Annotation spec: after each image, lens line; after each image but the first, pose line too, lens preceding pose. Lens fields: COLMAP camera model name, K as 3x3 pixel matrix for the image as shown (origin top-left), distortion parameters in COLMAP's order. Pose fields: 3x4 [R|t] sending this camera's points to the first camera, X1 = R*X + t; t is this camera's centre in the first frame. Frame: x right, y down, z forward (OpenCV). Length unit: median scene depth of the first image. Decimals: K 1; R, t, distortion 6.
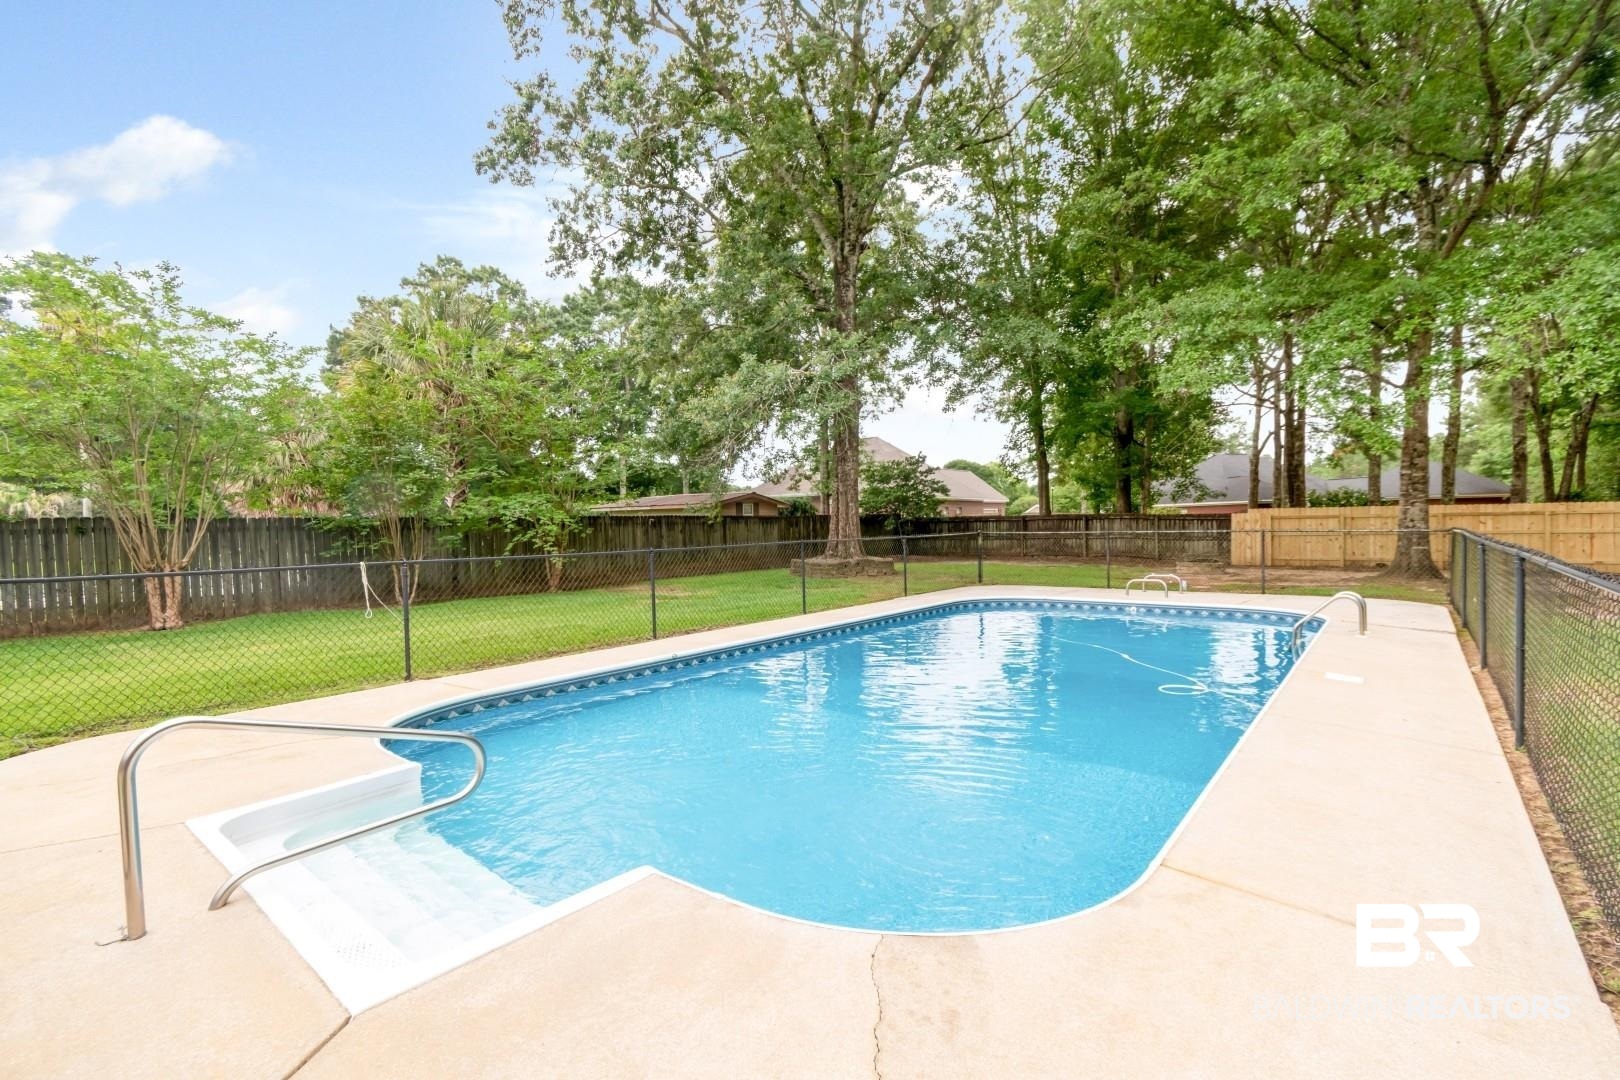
lens RADIAL K [[734.3, 0, 793.5], [0, 734.3, 532.4], [0, 0, 1]] dist [0.004647, -0.001246]
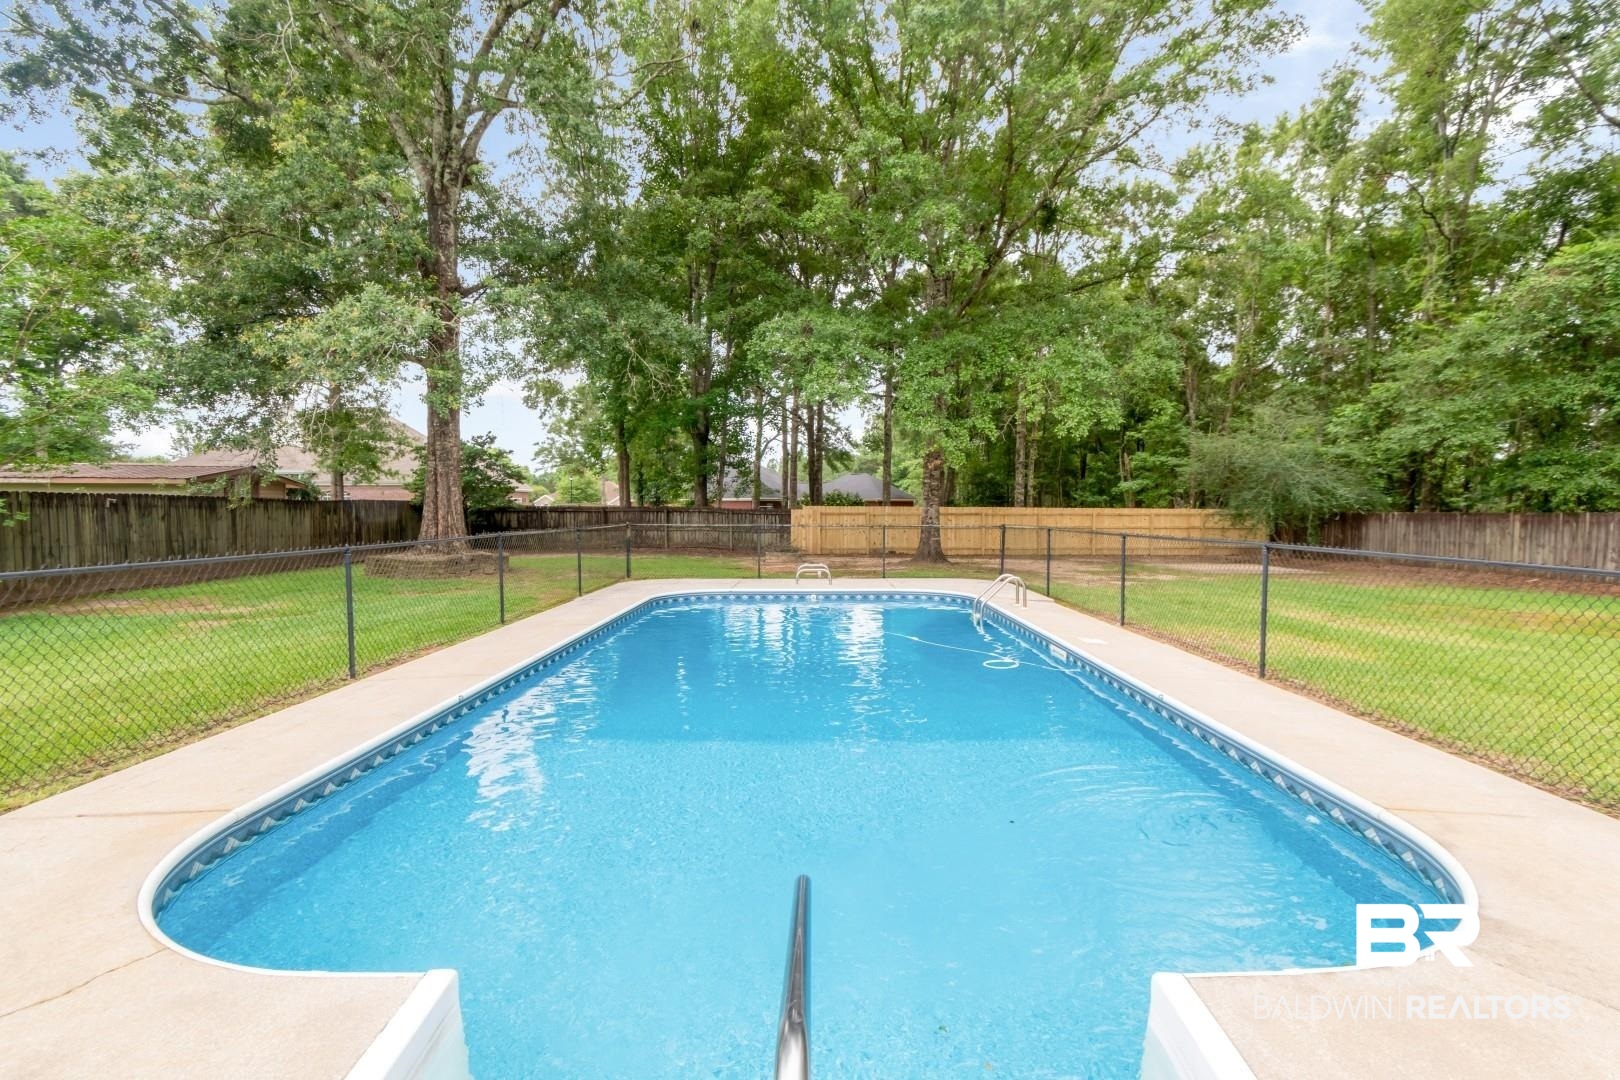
lens RADIAL K [[734.3, 0, 816.7], [0, 734.3, 543.7], [0, 0, 1]] dist [0.004647, -0.001246]
pose [[0.769292, -0.007944, 0.638848, -0.107053], [-0.009718, 0.999662, 0.024134, -0.000114], [-0.638823, -0.024774, 0.768954, 0.073872]]
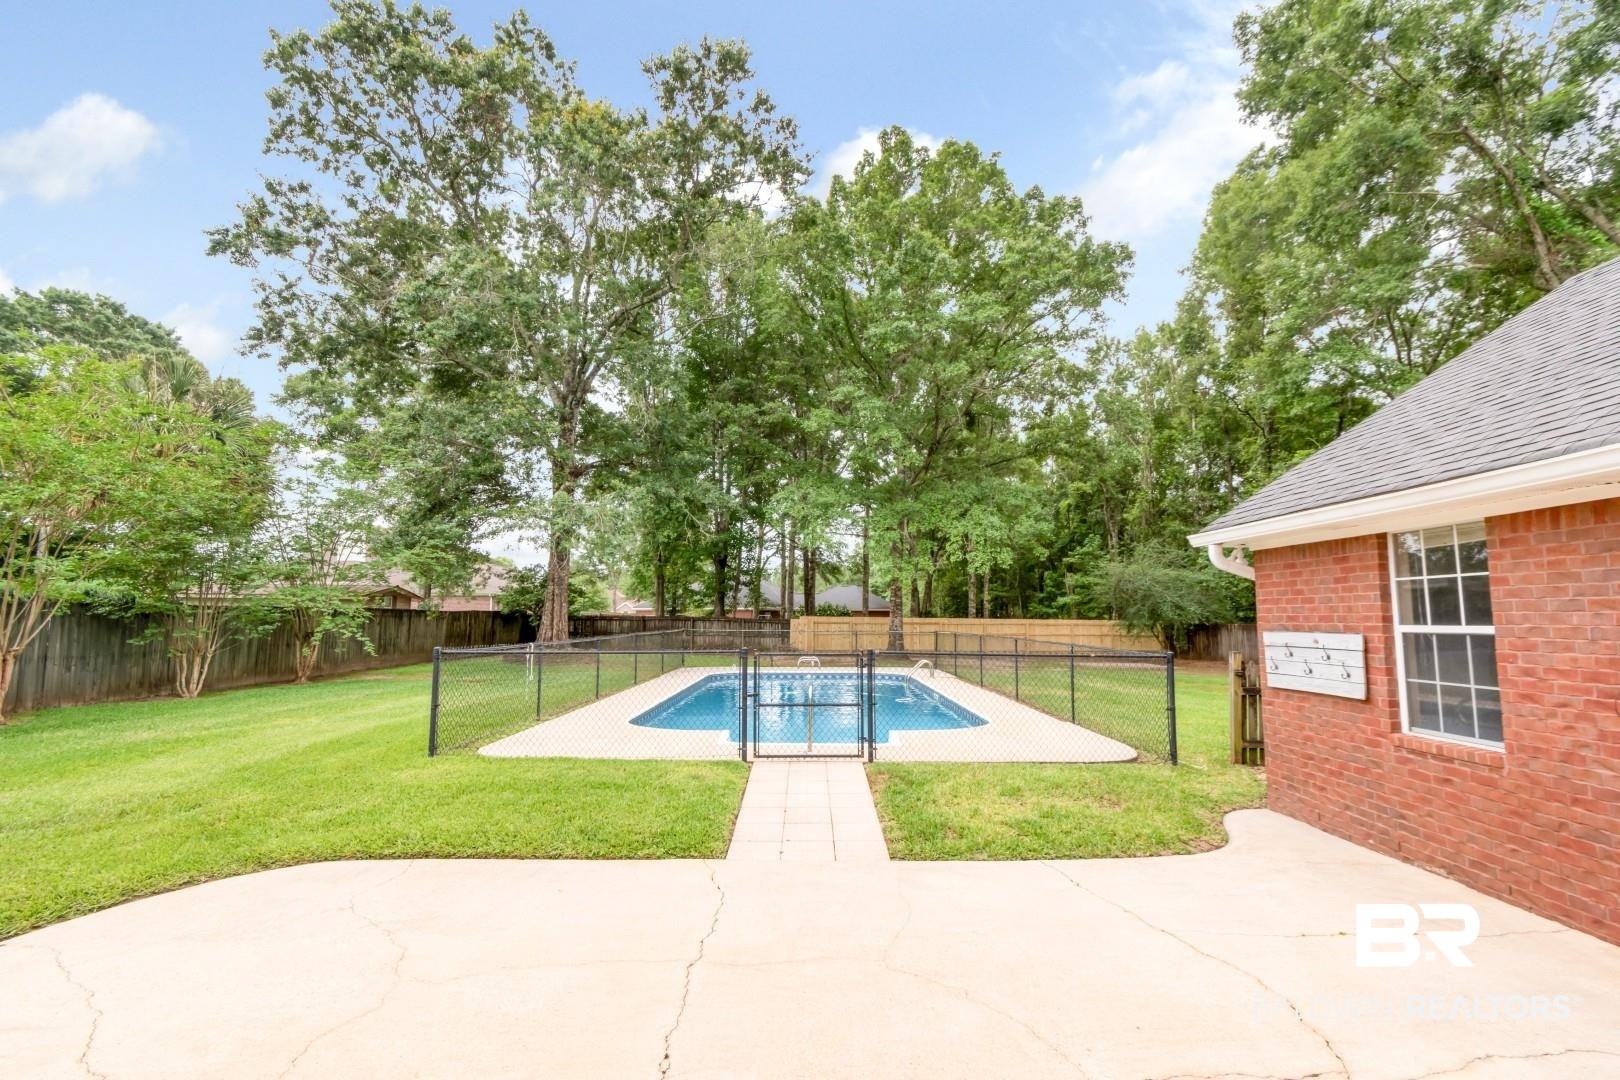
lens RADIAL K [[734.3, 0, 800.0], [0, 734.3, 522.1], [0, 0, 1]] dist [0.004647, -0.001246]
pose [[0.778253, 0.106355, 0.618878, -0.303662], [-0.015510, 0.988508, -0.150372, 0.003089], [-0.627759, 0.107429, 0.770959, -0.162366]]
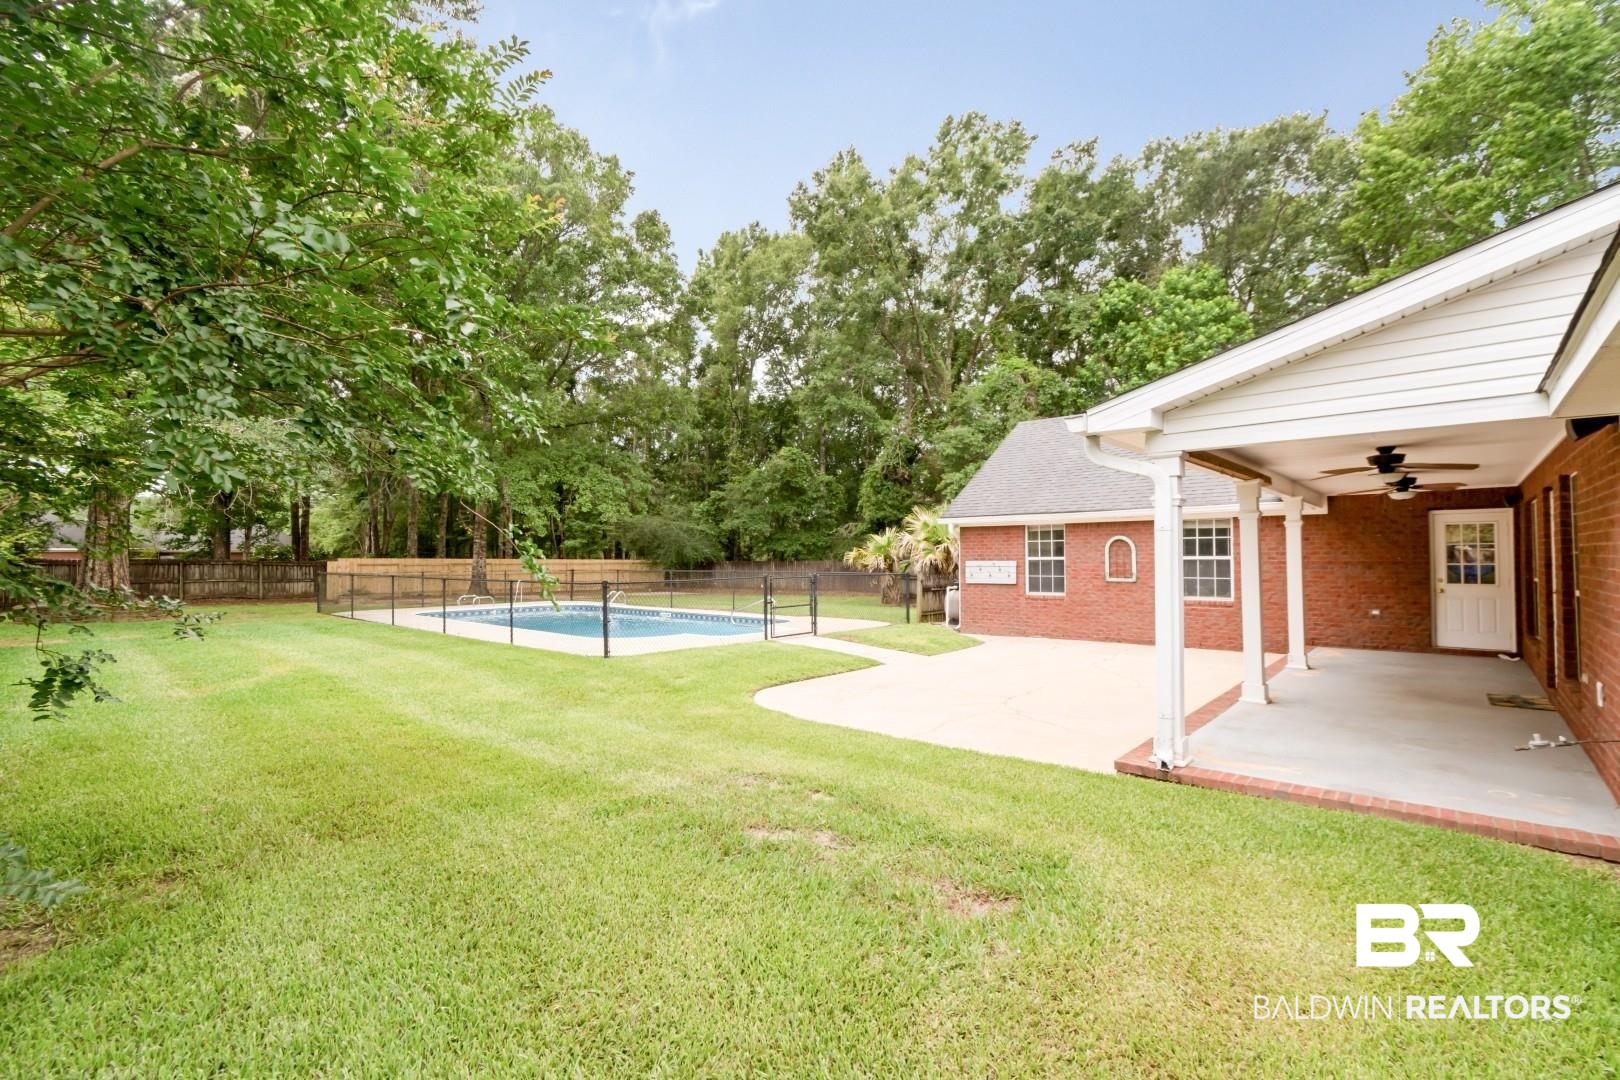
lens RADIAL K [[734.3, 0, 793.5], [0, 734.3, 539.7], [0, 0, 1]] dist [0.004647, -0.001246]
pose [[0.060931, 0.045281, 0.997114, -0.654913], [0.013956, 0.998834, -0.046212, 0.008347], [-0.998044, 0.016732, 0.060228, 0.052935]]
